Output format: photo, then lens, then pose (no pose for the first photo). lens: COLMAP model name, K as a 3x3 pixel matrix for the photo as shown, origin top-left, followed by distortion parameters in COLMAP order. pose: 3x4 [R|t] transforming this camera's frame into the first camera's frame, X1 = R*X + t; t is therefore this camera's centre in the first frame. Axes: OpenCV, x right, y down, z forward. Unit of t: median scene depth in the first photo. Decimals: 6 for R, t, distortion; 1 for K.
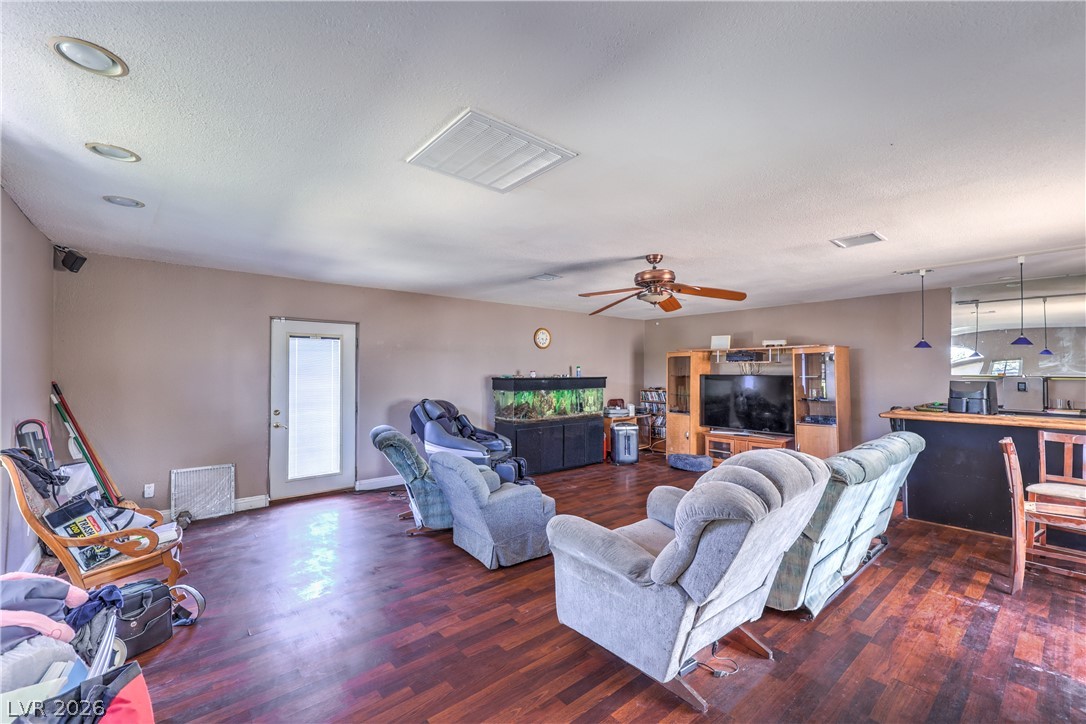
lens RADIAL K [[437.1, 0, 531.5], [0, 437.1, 363.9], [0, 0, 1]] dist [0.000645, 0.000674]
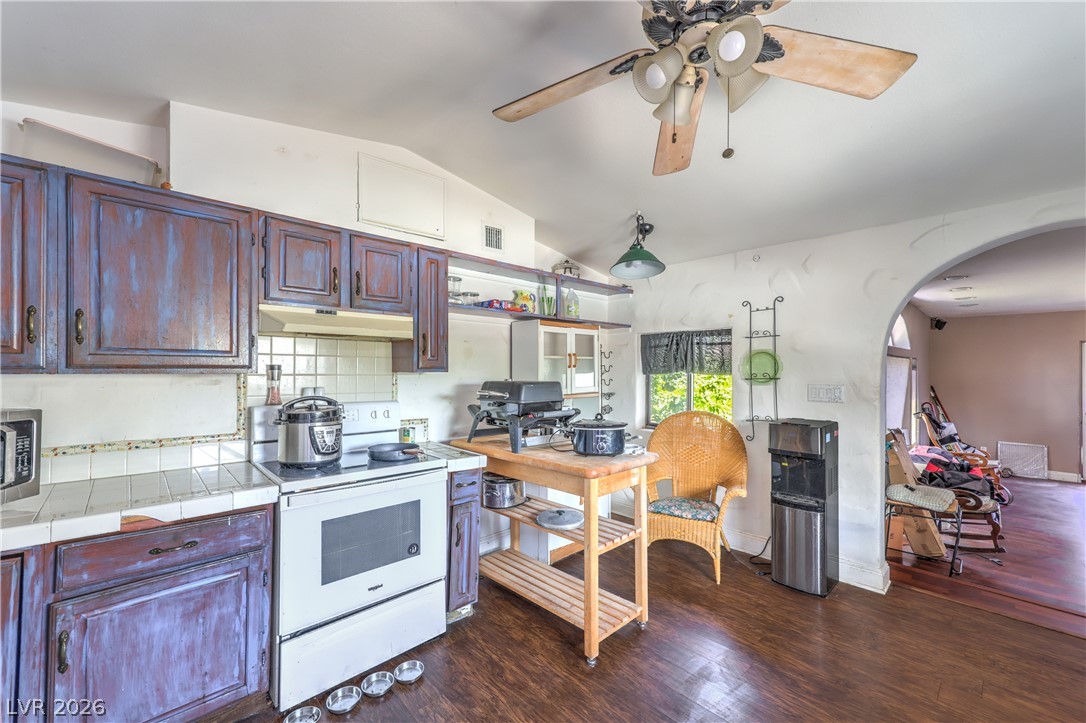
lens RADIAL K [[437.1, 0, 539.7], [0, 437.1, 366.9], [0, 0, 1]] dist [0.000645, 0.000674]
pose [[0.052060, -0.008291, -0.998610, 0.819316], [0.012476, 0.999893, -0.007651, -0.050691], [0.998566, -0.012060, 0.052157, -0.900855]]
